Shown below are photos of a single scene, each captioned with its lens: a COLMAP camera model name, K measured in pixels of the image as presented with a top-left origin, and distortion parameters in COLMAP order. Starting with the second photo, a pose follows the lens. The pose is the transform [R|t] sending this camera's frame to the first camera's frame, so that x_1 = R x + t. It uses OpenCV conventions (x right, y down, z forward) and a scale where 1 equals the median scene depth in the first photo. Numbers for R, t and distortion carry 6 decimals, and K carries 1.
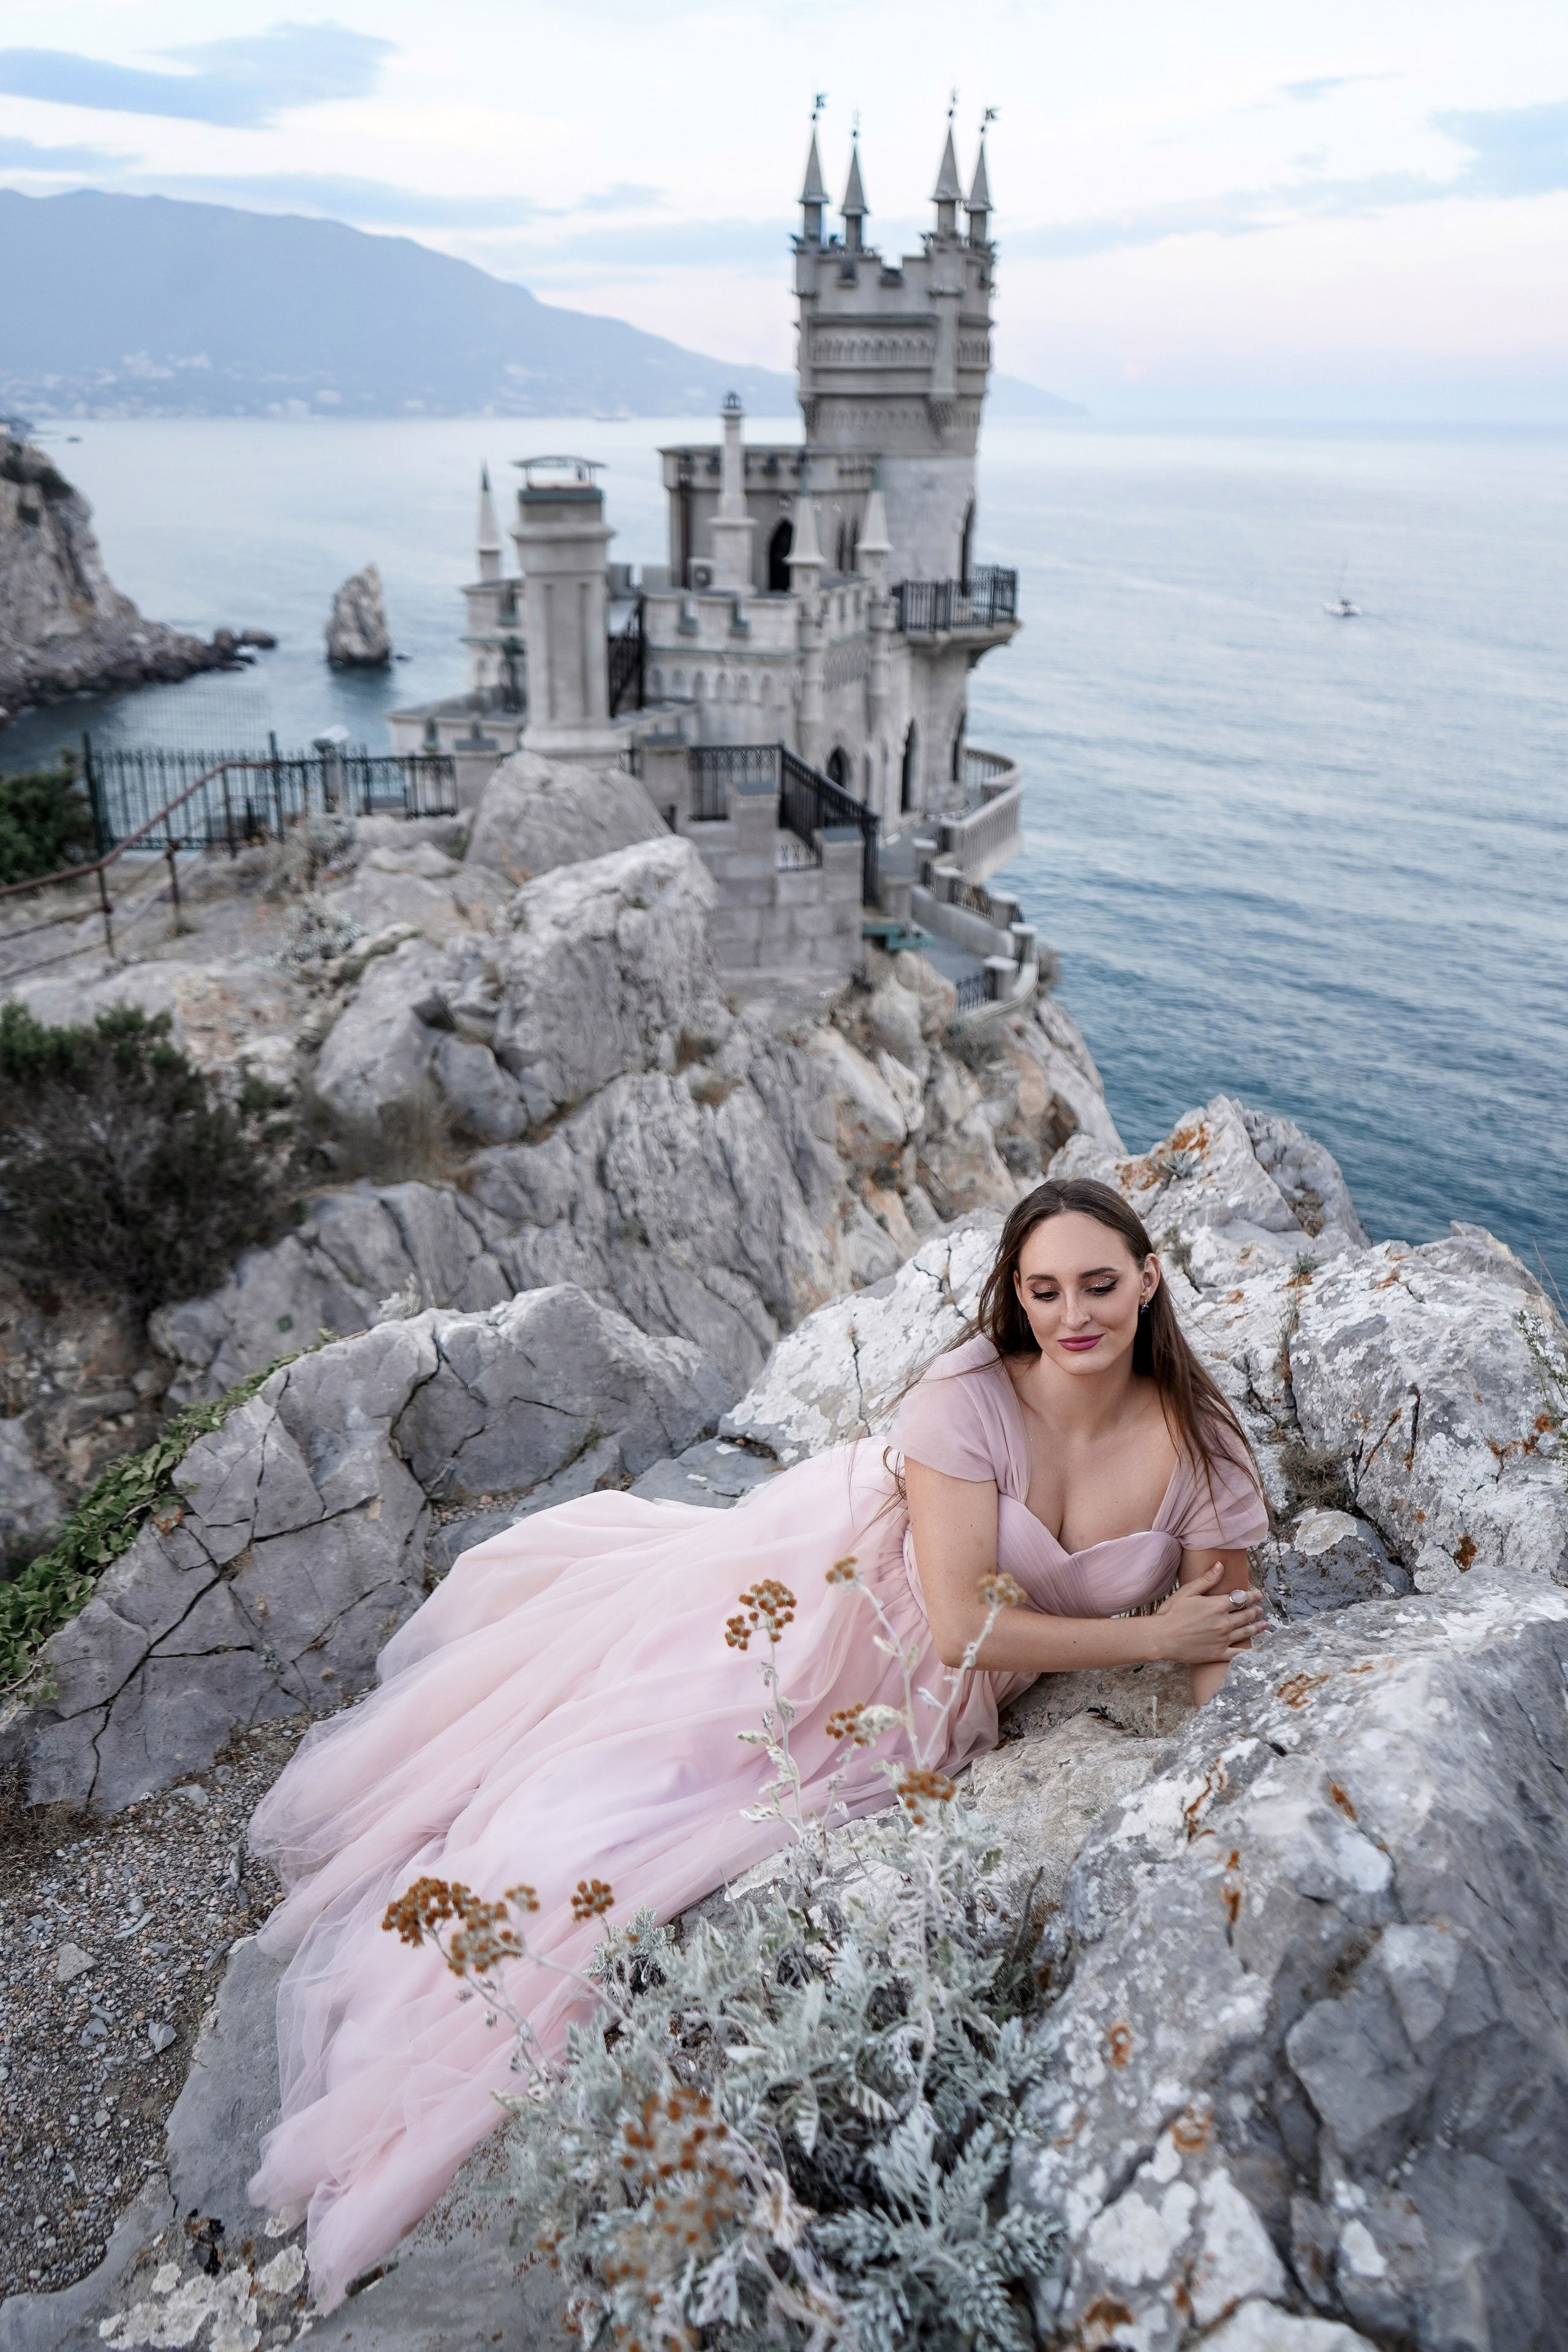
lens RADIAL K [[1915.0, 0, 779.5], [0, 1915.0, 1172.1], [0, 0, 1]] dist [0.003073, 0.012859]
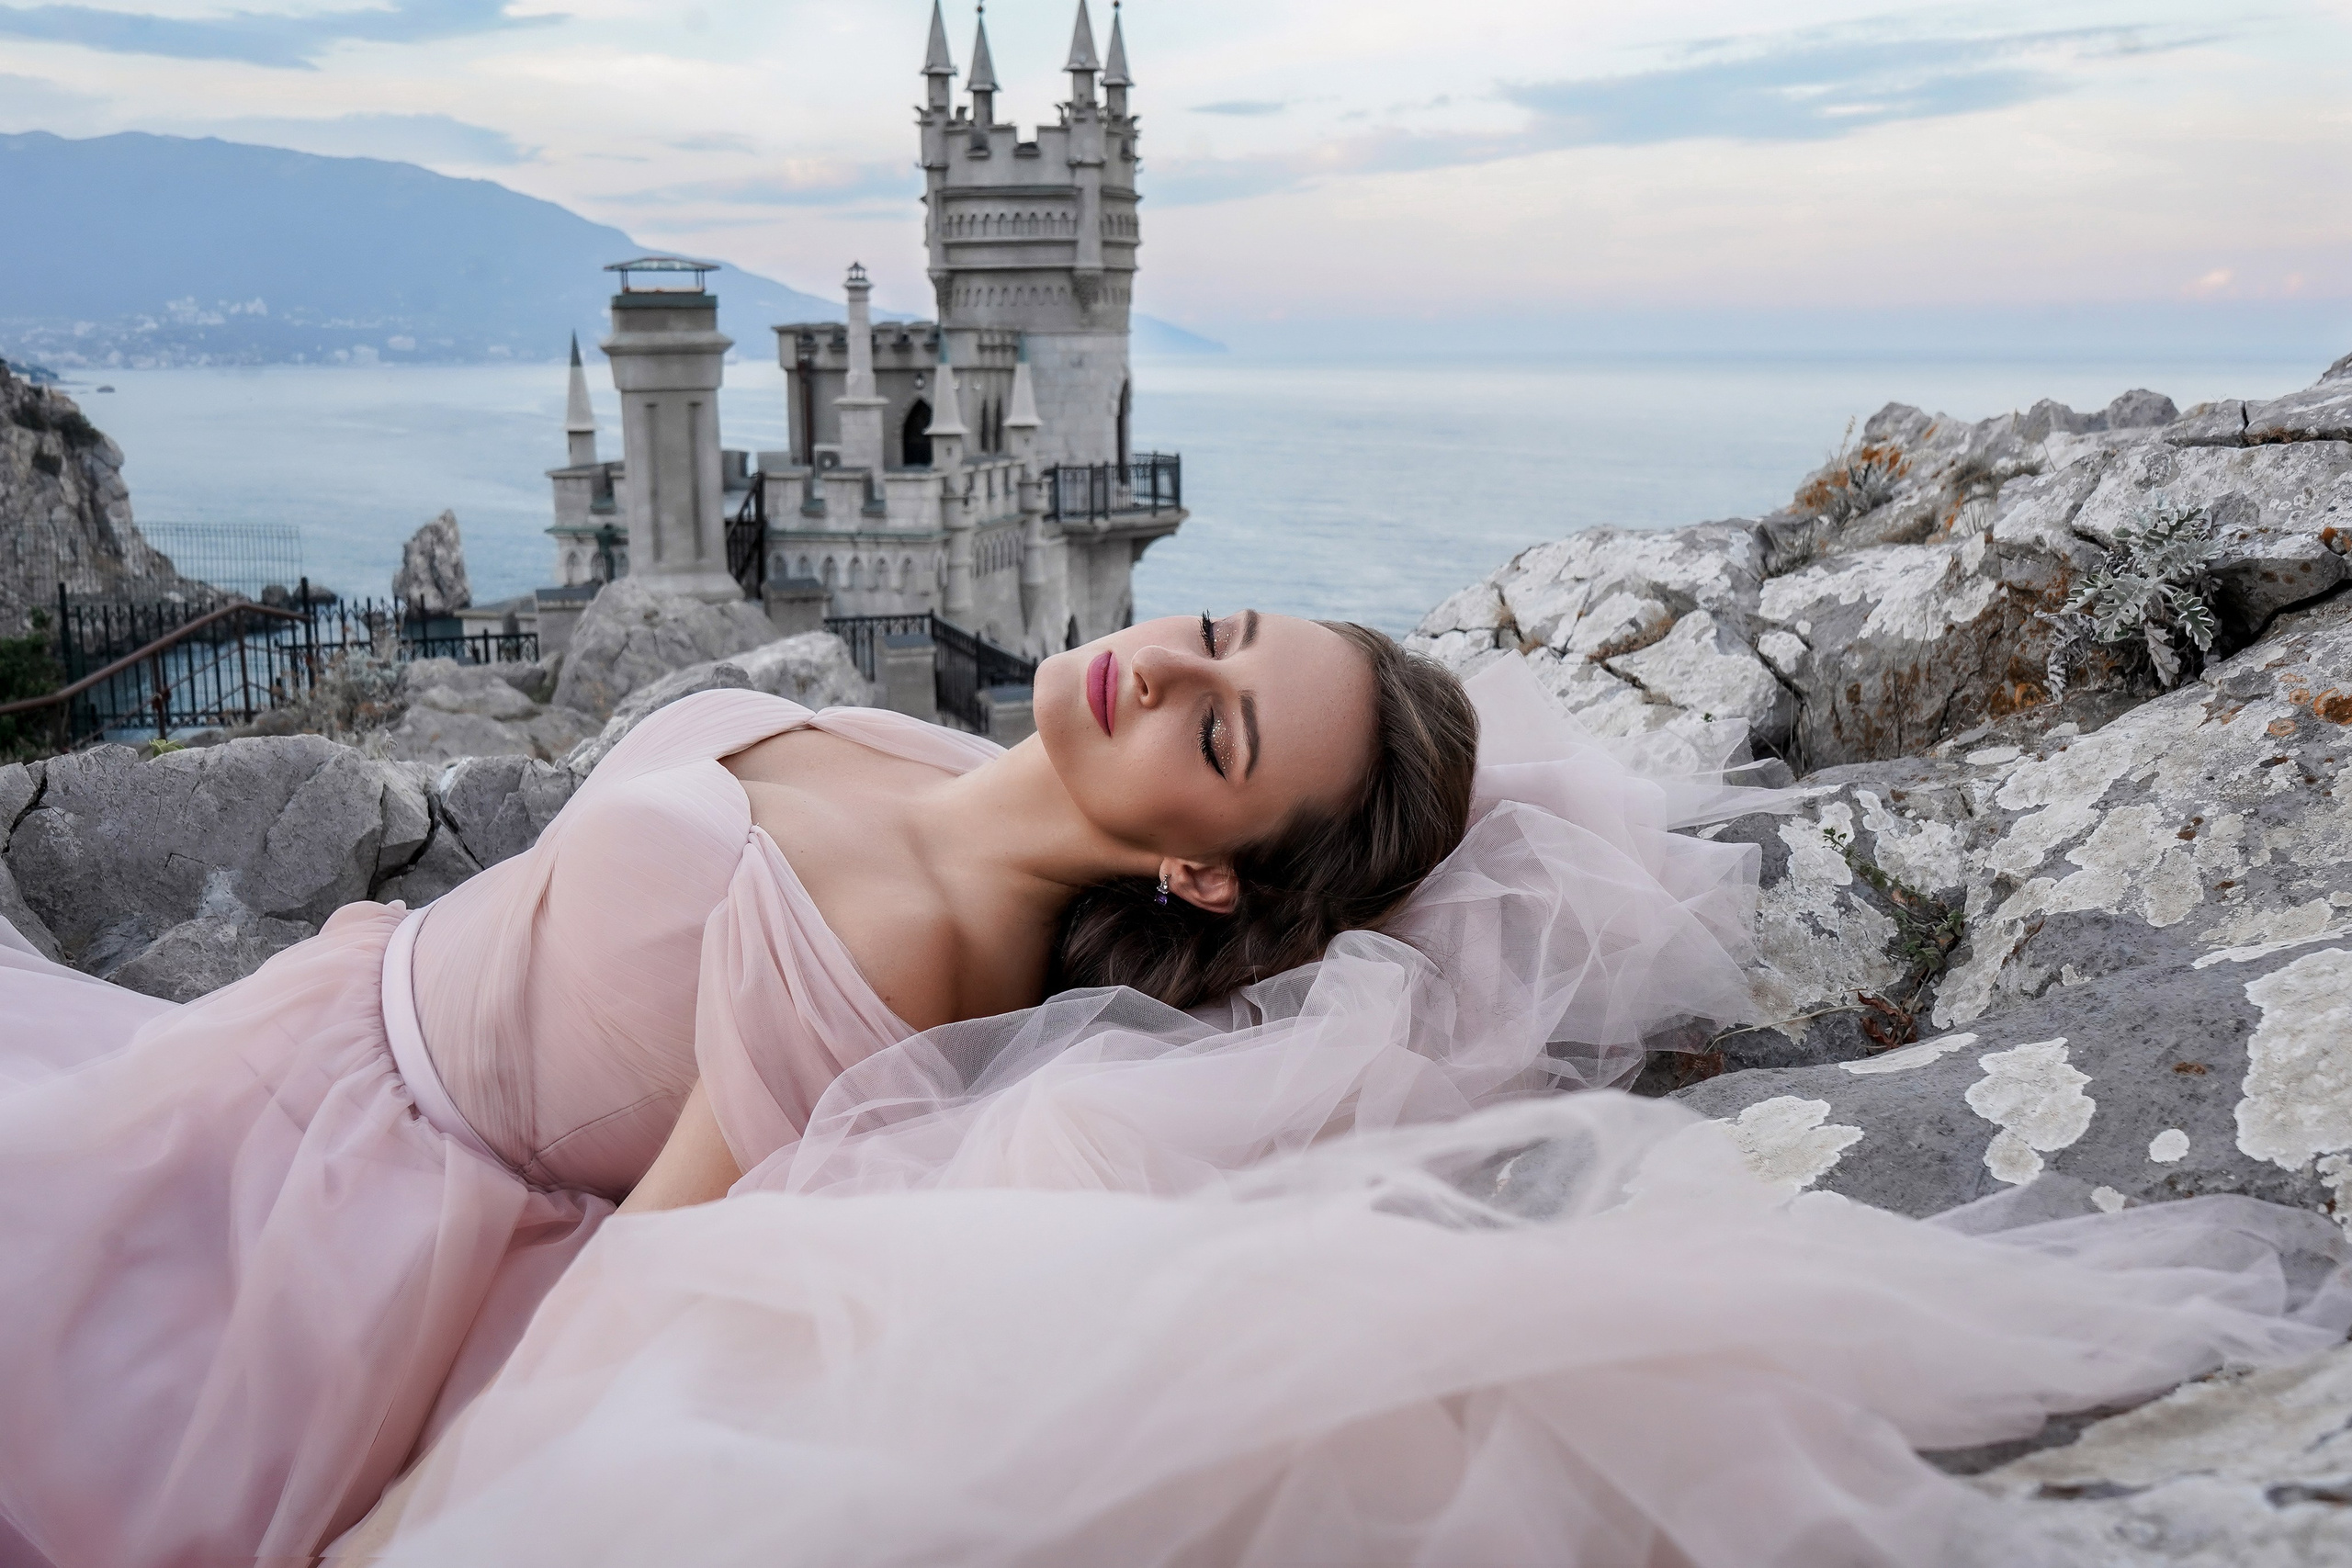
lens RADIAL K [[2135.3, 0, 1168.1], [0, 2135.3, 773.6], [0, 0, 1]] dist [0.001686, 0.000803]
pose [[0.992286, -0.036206, 0.118567, -0.018423], [0.057651, 0.981463, -0.182776, 0.051901], [-0.109751, 0.188202, 0.975979, 0.135754]]
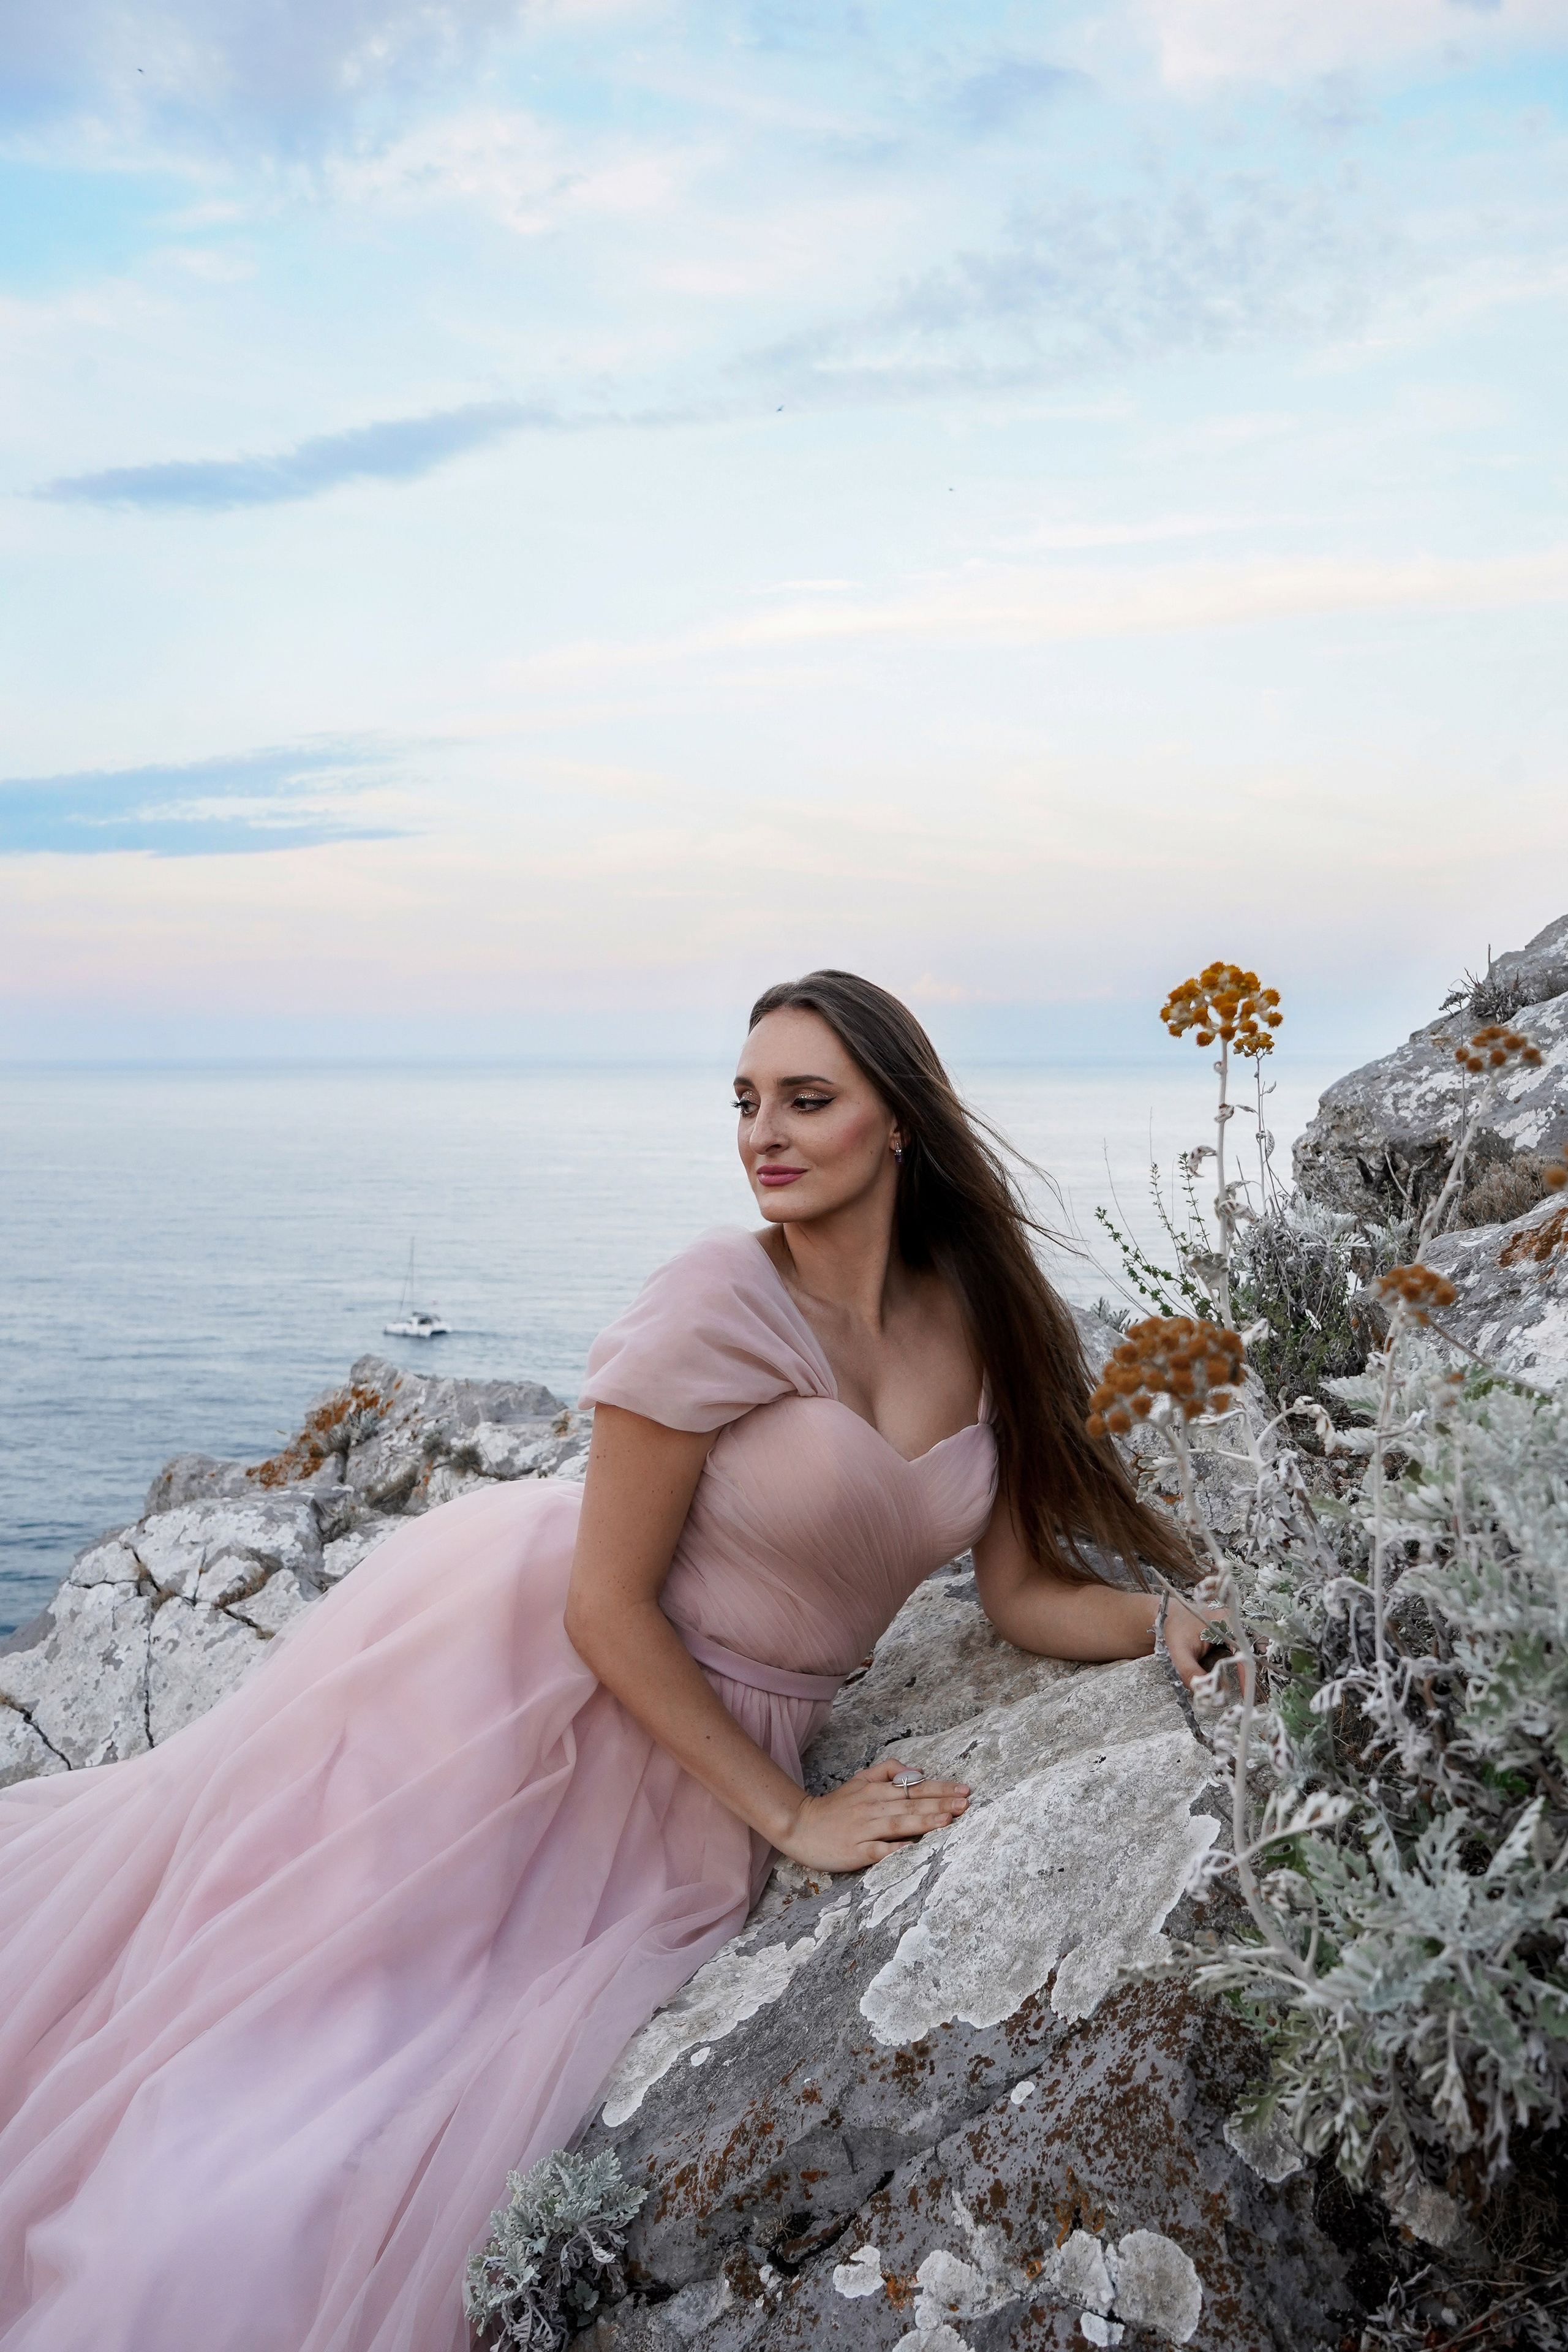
lens RADIAL K [[2102.4, 0, 781.9], [0, 2102.4, 1177.5], [0, 0, 1]] dist [0.002407, 0.005036]
pose [[0.779353, -0.054508, 0.624210, -0.058232], [0.248556, 0.941370, -0.228129, 0.042240], [-0.575178, 0.332944, 0.747207, 0.065157]]
